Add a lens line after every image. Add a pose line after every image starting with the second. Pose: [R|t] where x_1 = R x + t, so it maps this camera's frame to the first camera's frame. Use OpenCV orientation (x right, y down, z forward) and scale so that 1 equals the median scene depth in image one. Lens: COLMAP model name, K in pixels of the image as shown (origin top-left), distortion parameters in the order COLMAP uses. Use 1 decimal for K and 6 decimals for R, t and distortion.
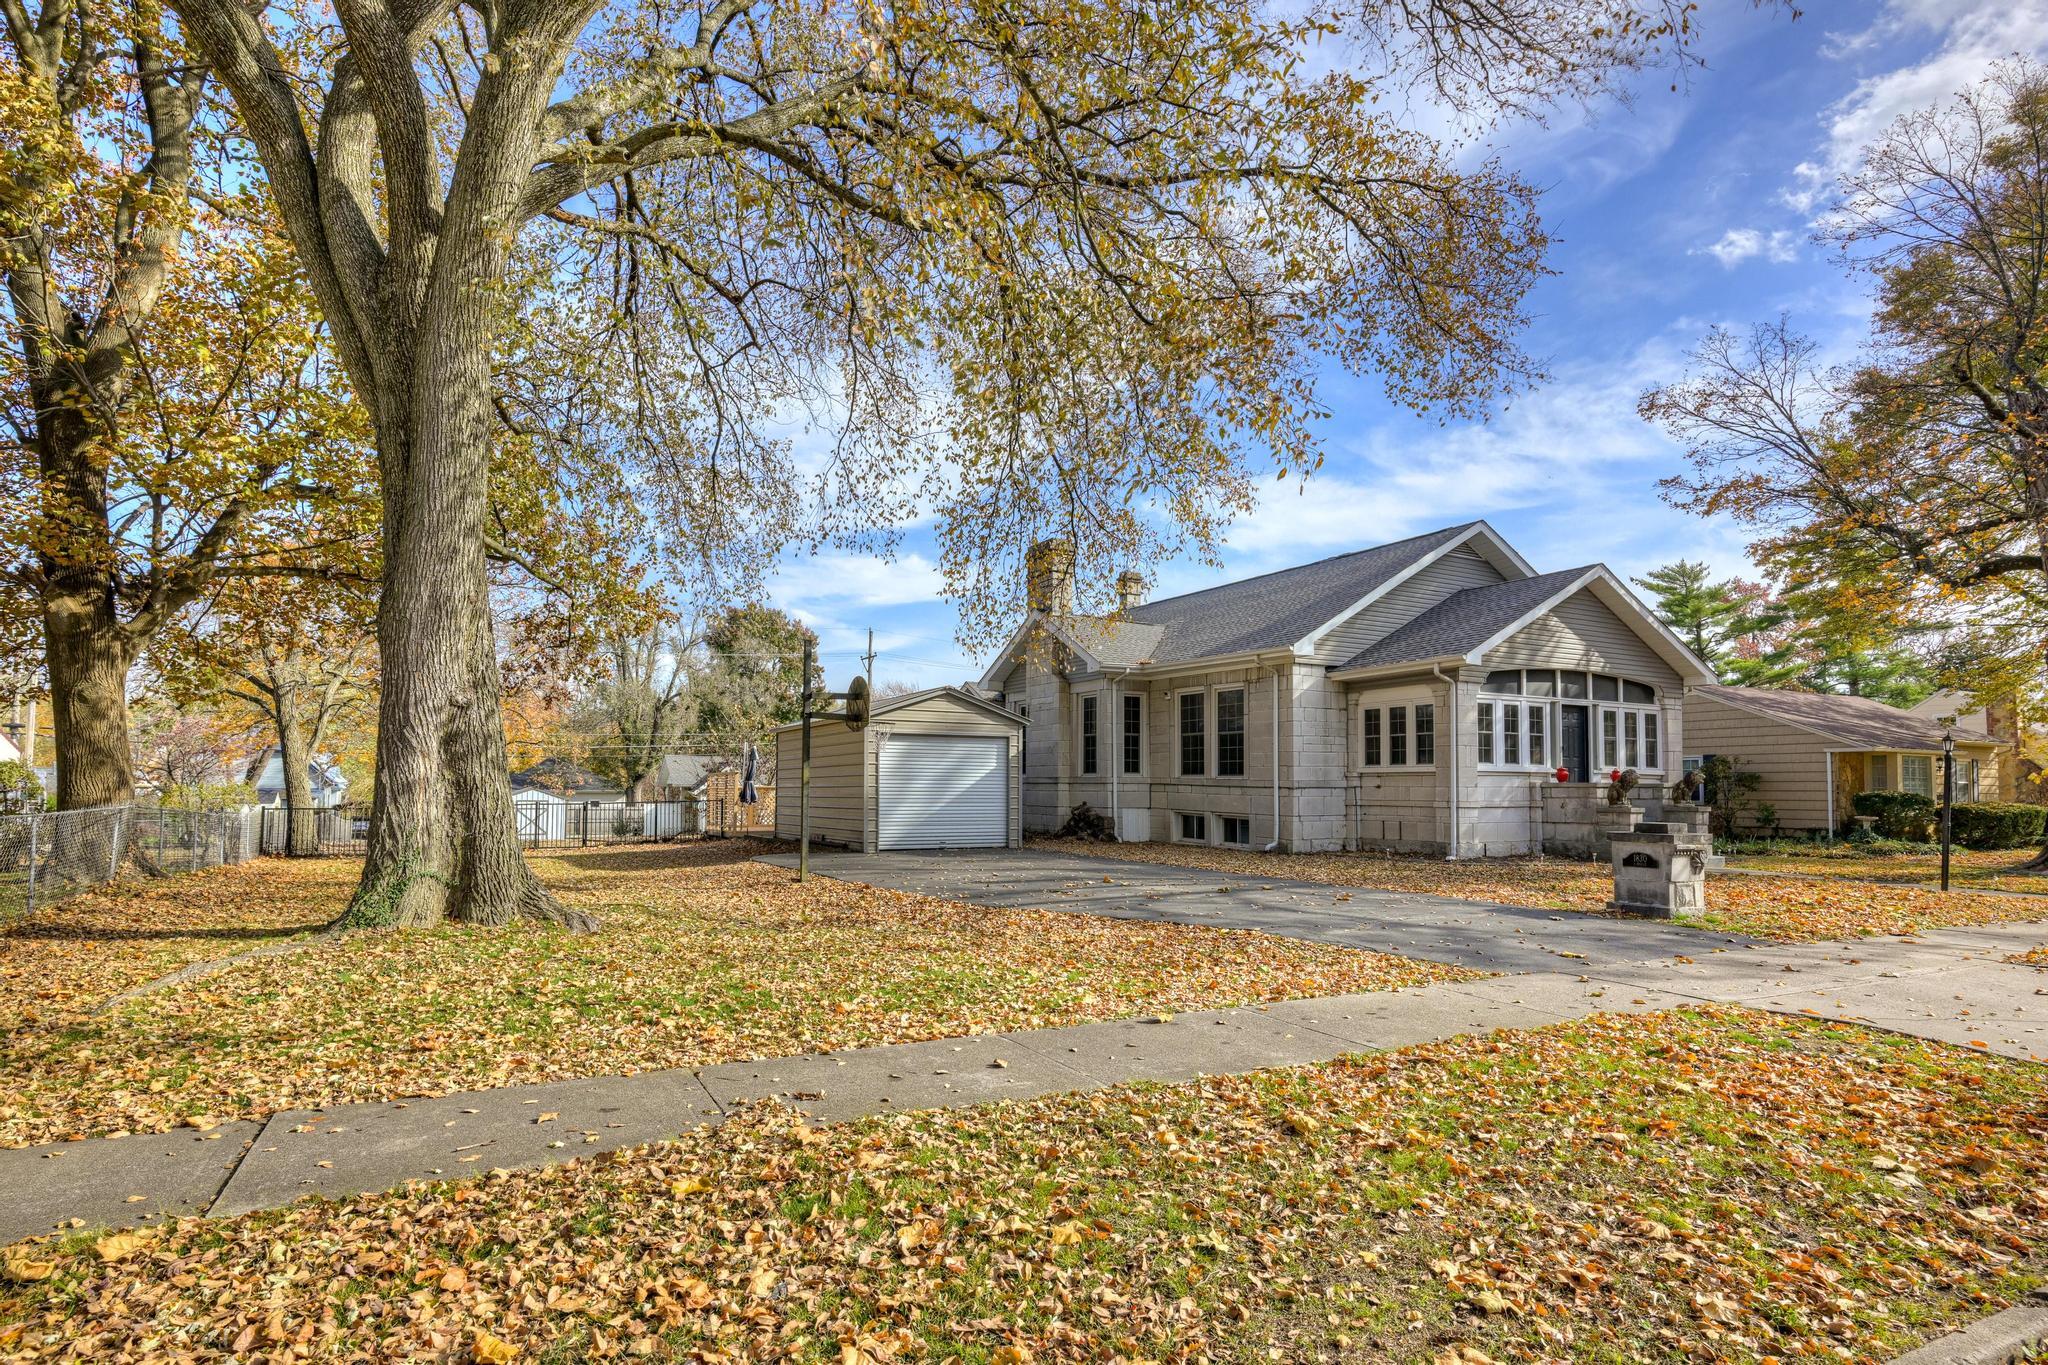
lens RADIAL K [[1062.5, 0, 990.6], [0, 1062.5, 744.5], [0, 0, 1]] dist [0.010650, 0.002716]
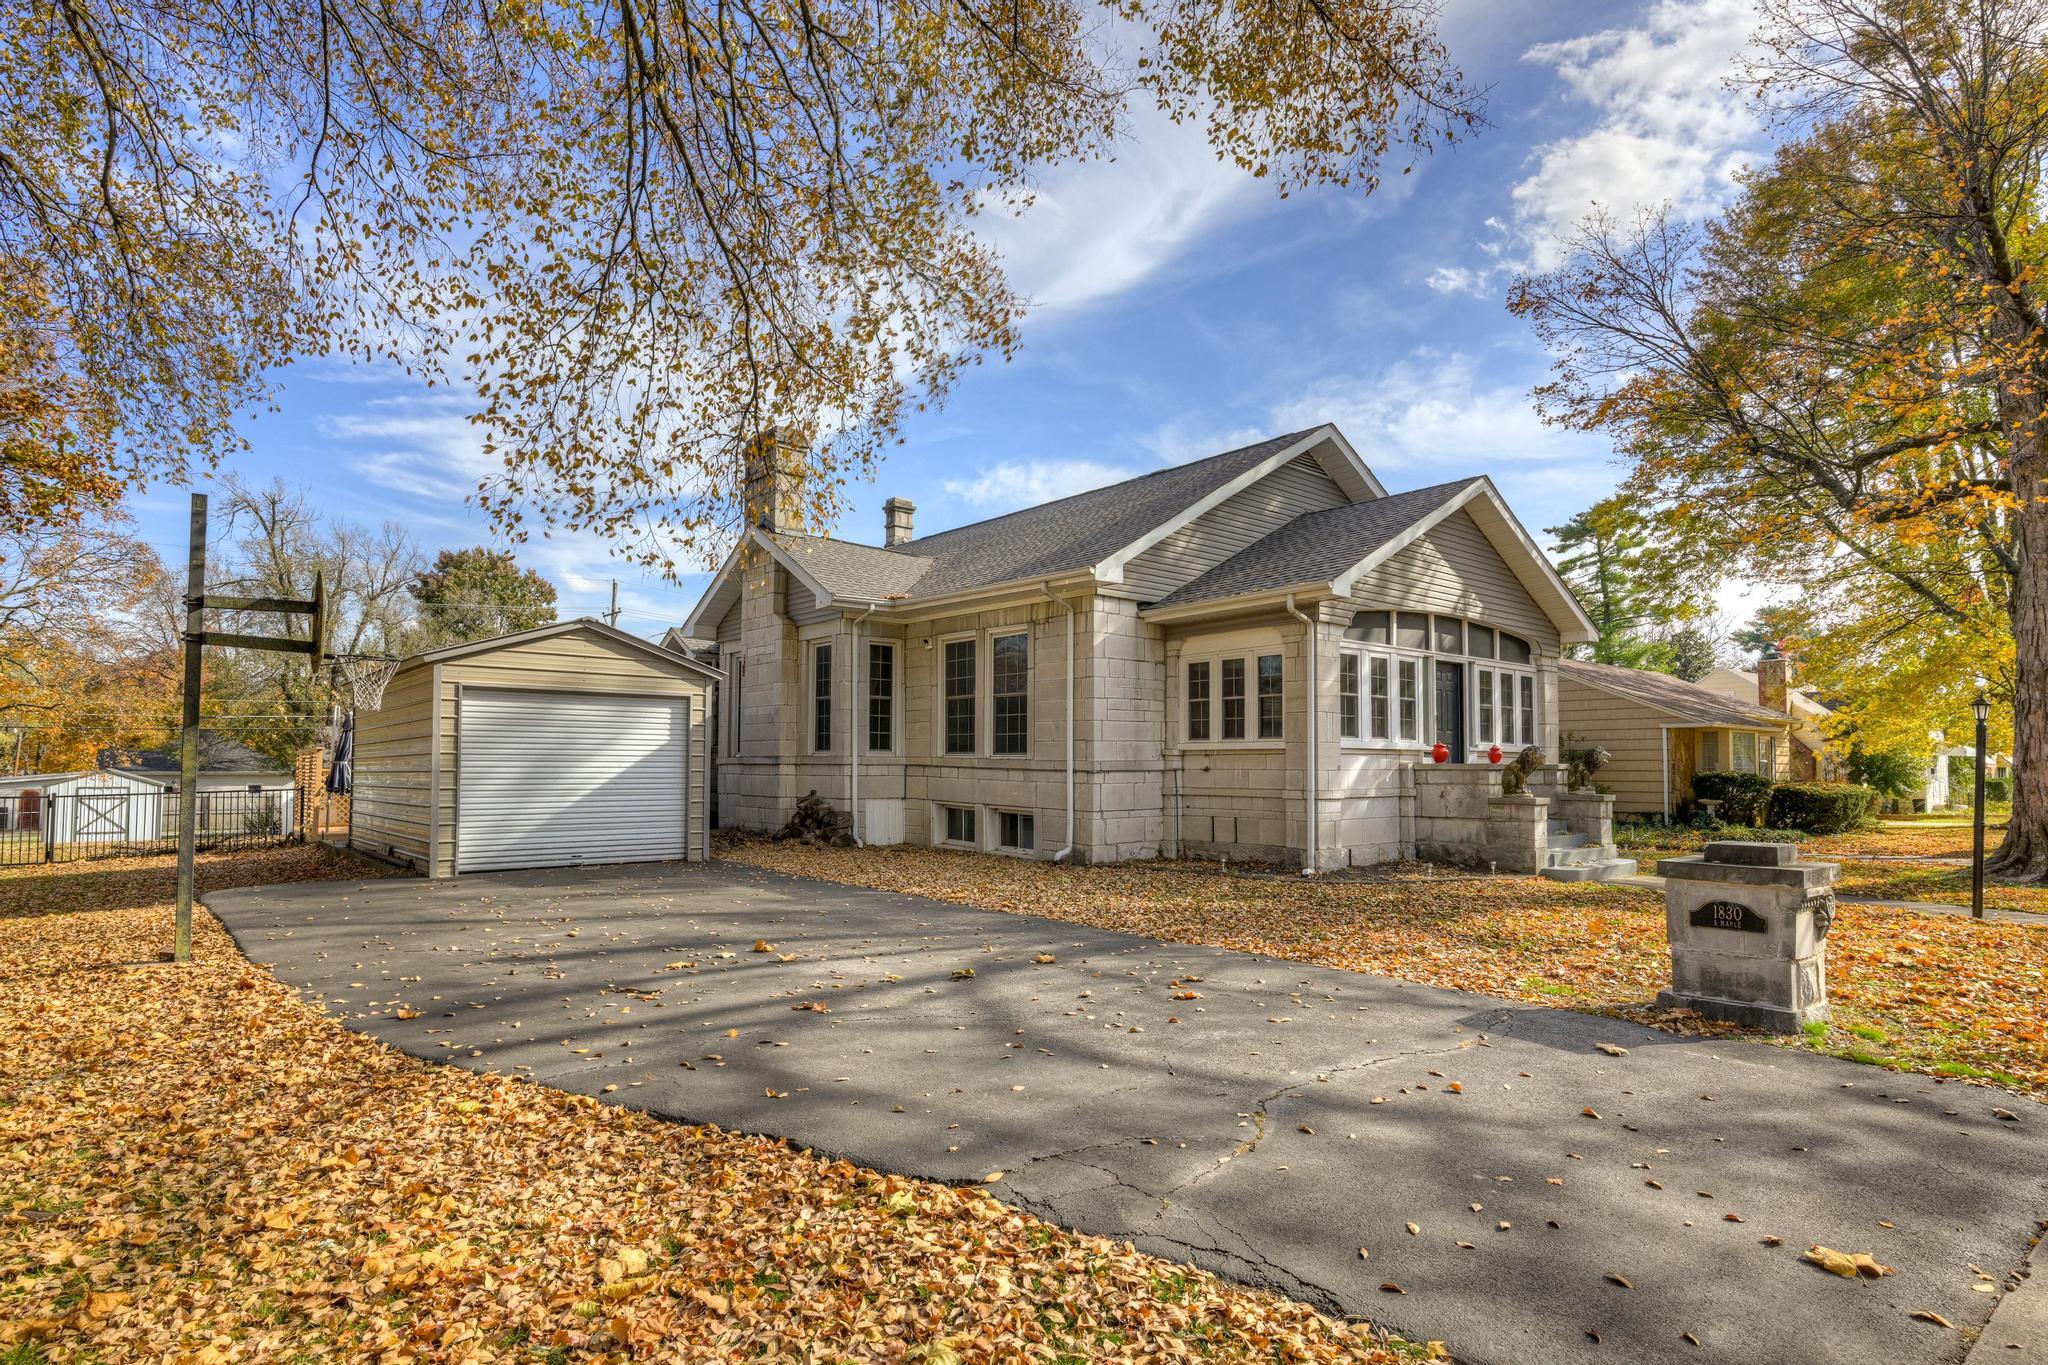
lens RADIAL K [[1062.5, 0, 1018.1], [0, 1062.5, 717.6], [0, 0, 1]] dist [0.010650, 0.002716]
pose [[0.978906, 0.007366, 0.204177, 0.088158], [-0.006476, 0.999966, -0.005023, 0.008620], [-0.204207, 0.003595, 0.978921, 0.308451]]
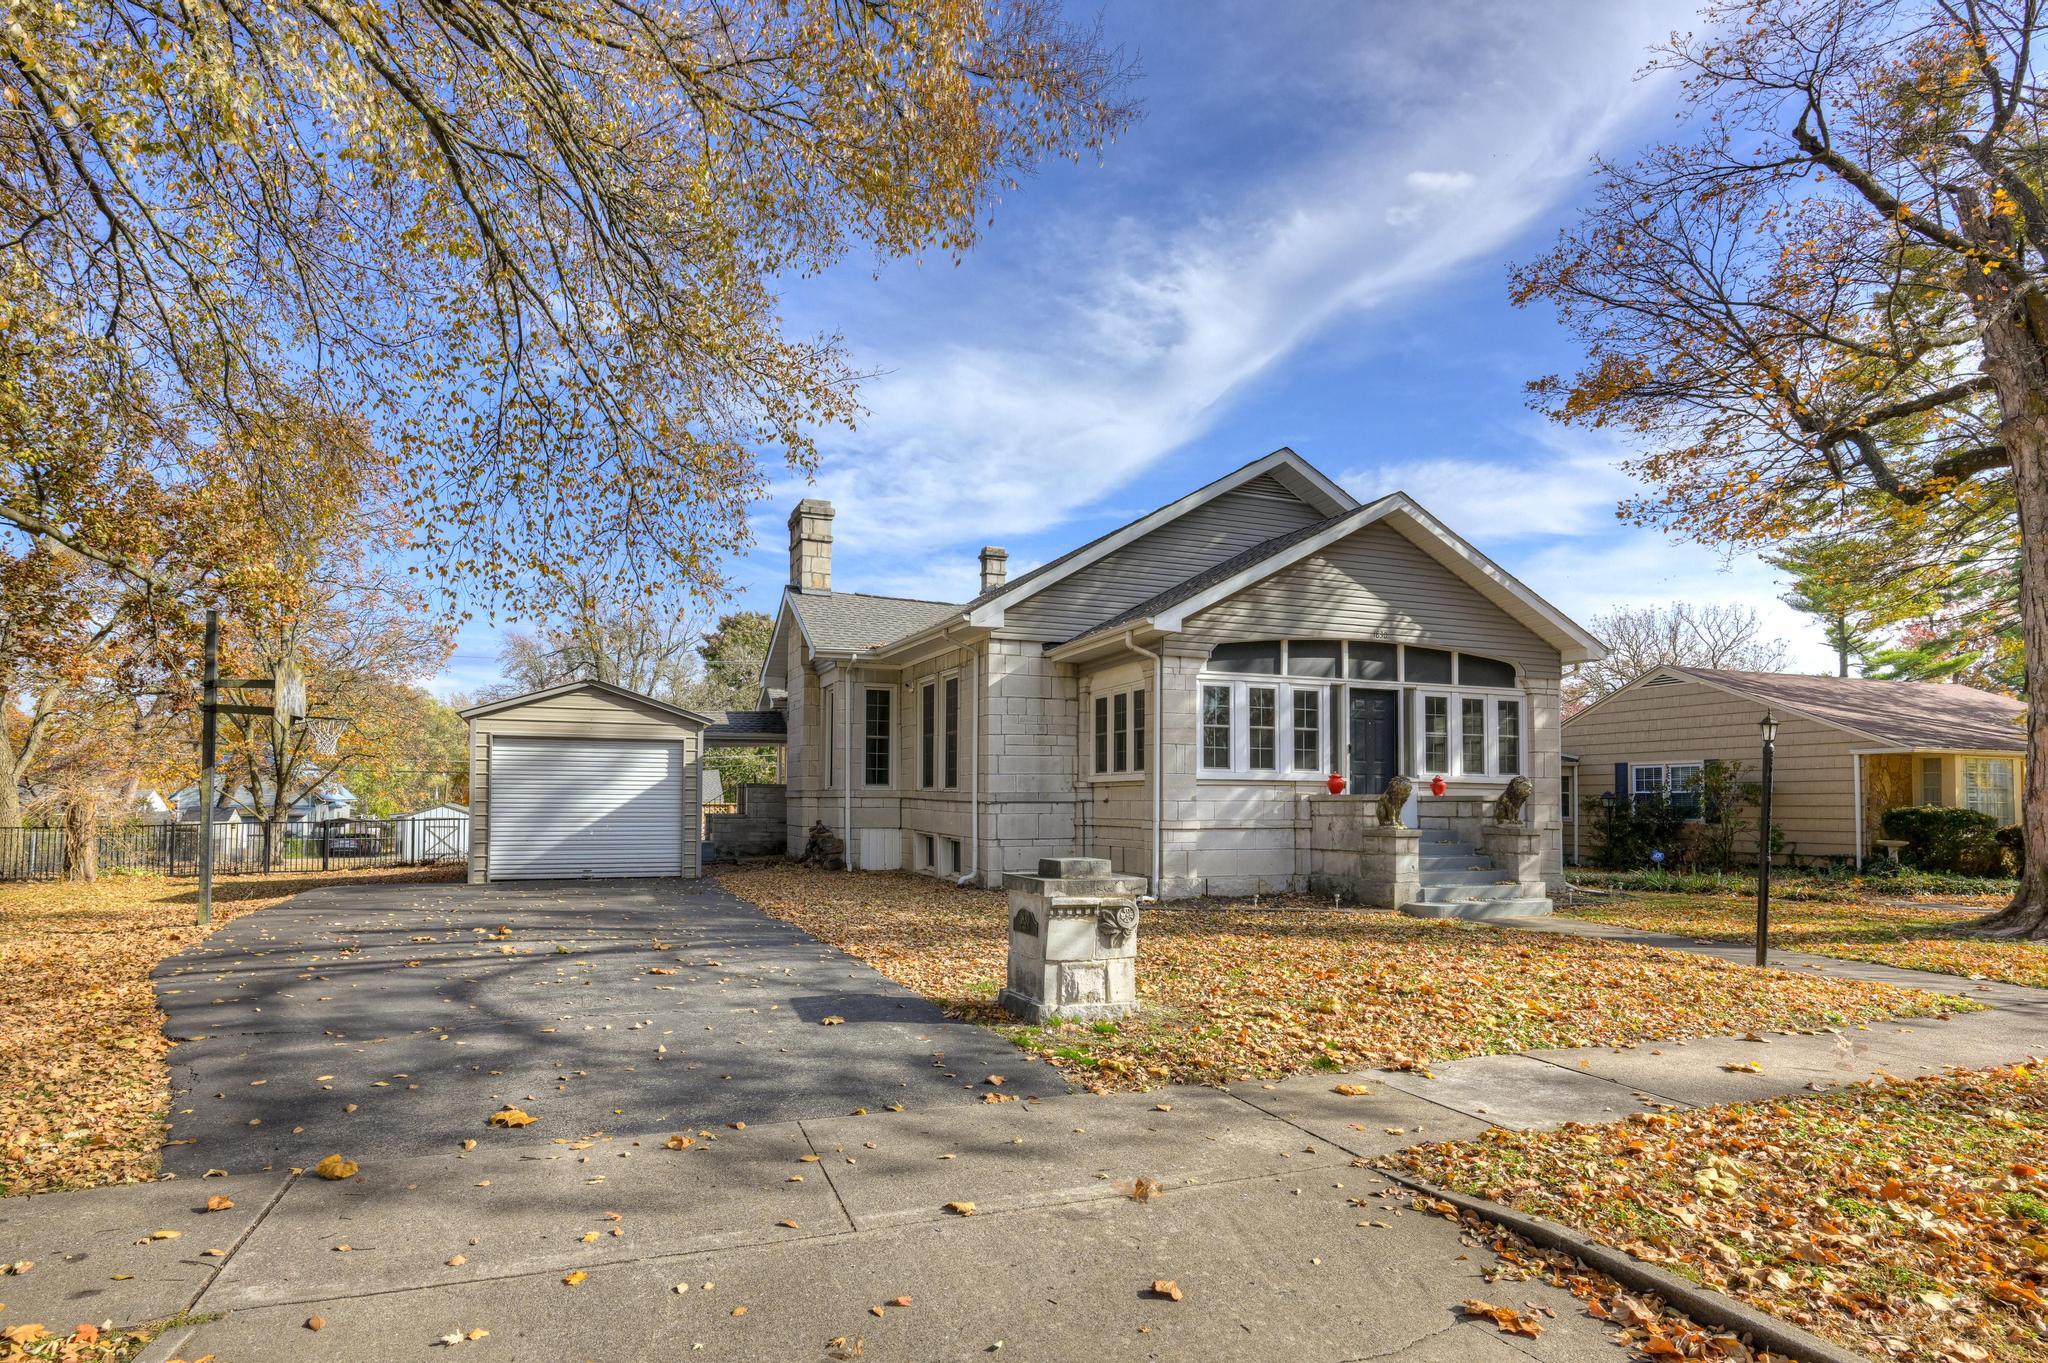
lens RADIAL K [[1092.6, 0, 994.1], [0, 1092.6, 764.5], [0, 0, 1]] dist [0.005328, -0.000113]
pose [[0.992360, -0.005464, -0.123253, 0.370173], [0.005945, 0.999976, 0.003536, 0.010327], [0.123231, -0.004241, 0.992369, 0.217206]]
